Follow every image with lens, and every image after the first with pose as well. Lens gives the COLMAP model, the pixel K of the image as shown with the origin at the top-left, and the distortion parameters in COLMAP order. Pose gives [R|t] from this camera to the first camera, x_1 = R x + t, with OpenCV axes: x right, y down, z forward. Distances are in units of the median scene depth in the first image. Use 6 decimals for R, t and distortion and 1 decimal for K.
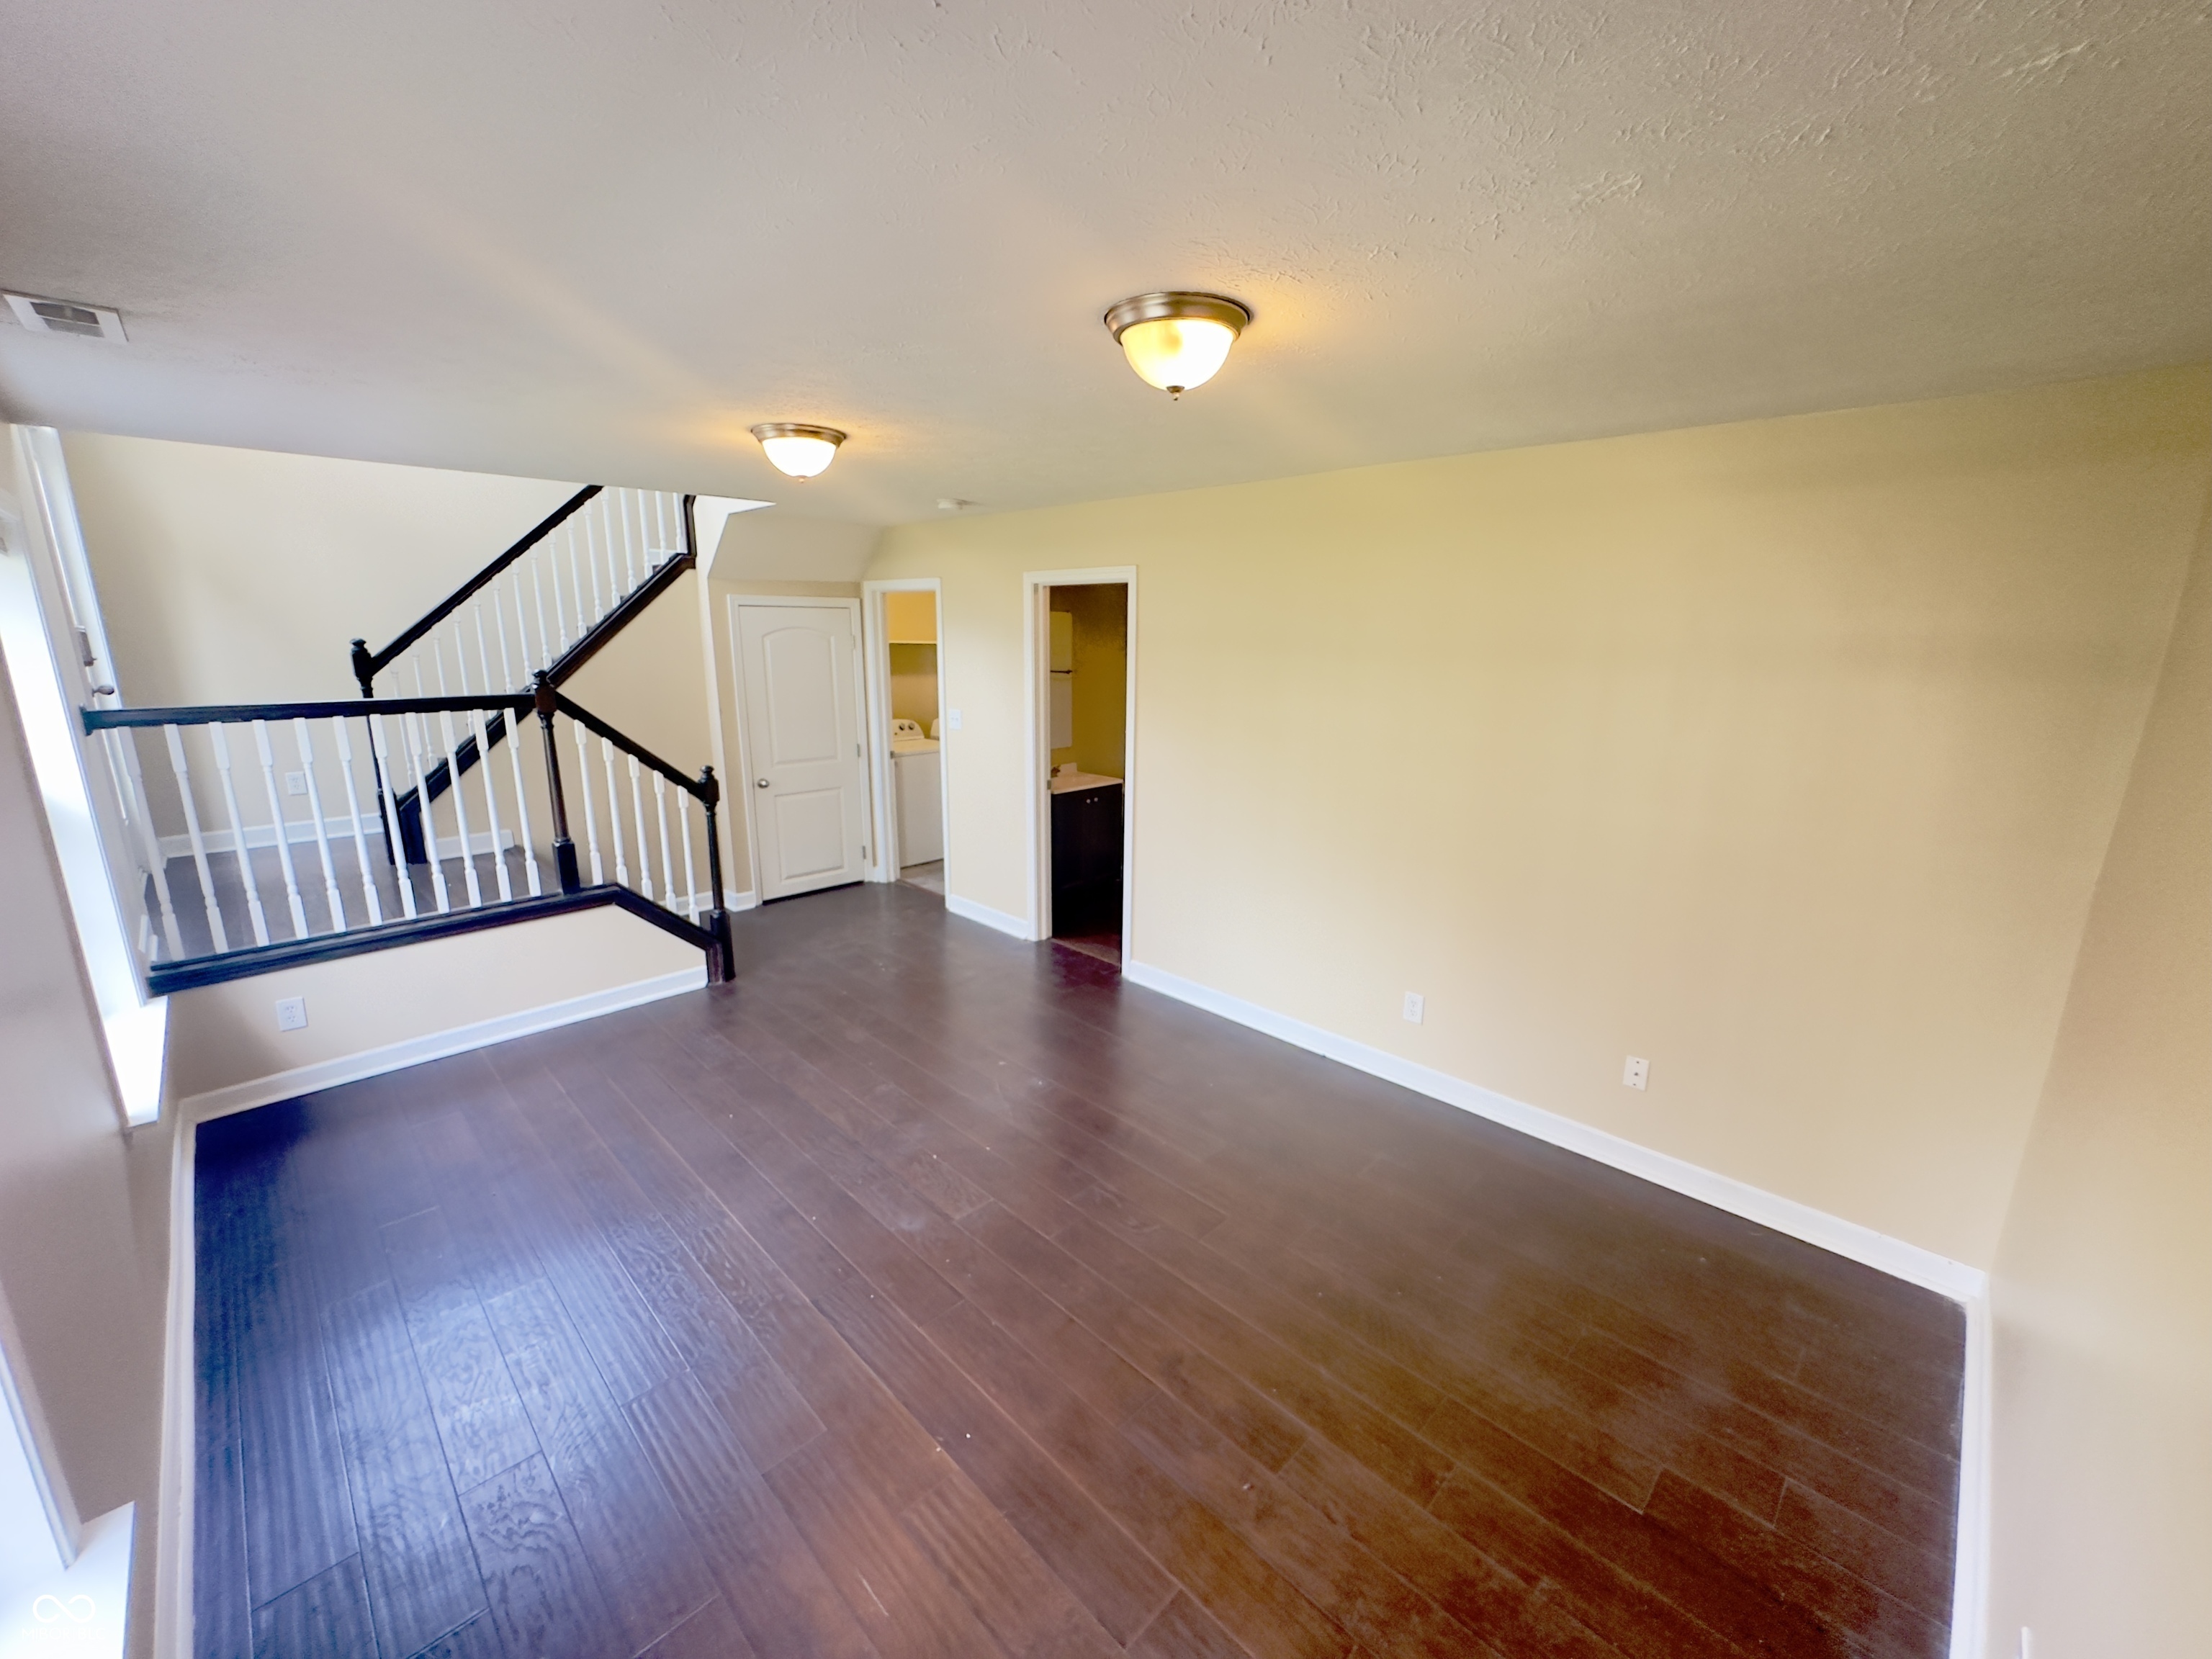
lens RADIAL K [[880.9, 0, 1097.9], [0, 880.9, 829.9], [0, 0, 1]] dist [0.001648, 0.000505]
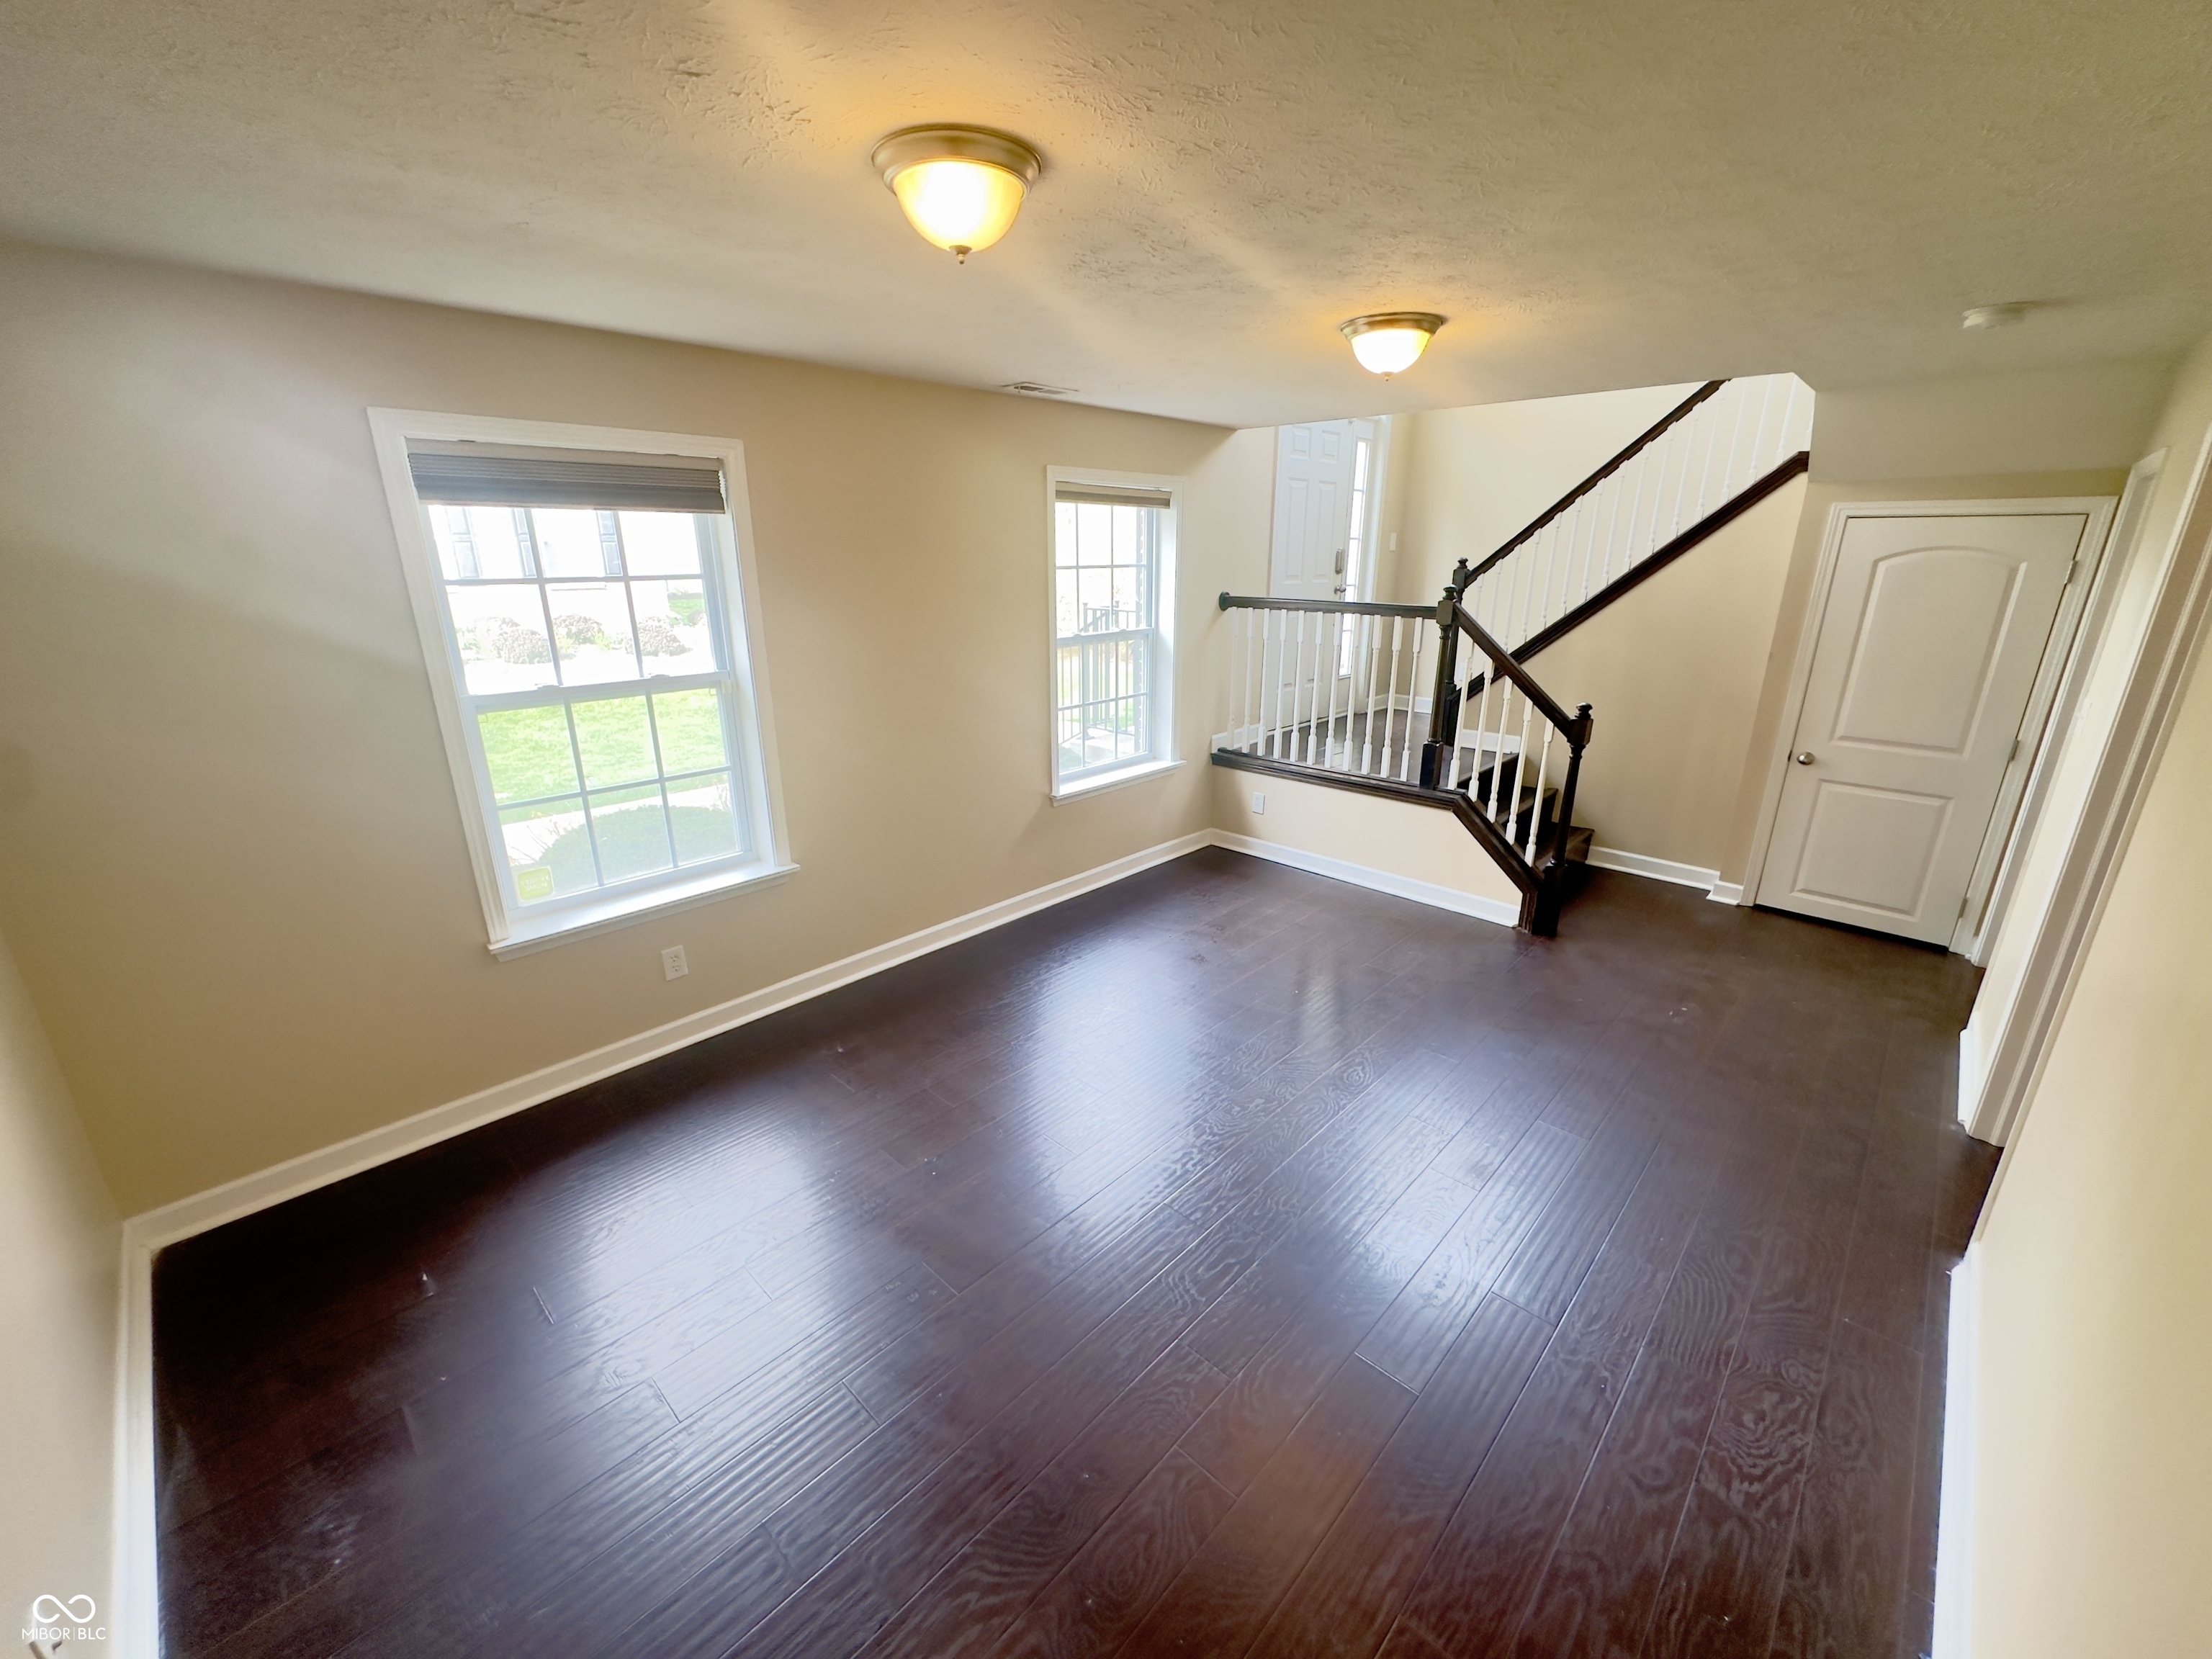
lens RADIAL K [[880.9, 0, 1102.5], [0, 880.9, 831.1], [0, 0, 1]] dist [0.001648, 0.000505]
pose [[0.036926, 0.301685, -0.952692, 0.434969], [-0.227280, 0.930894, 0.285973, -0.096145], [0.973129, 0.205968, 0.102941, 0.453223]]
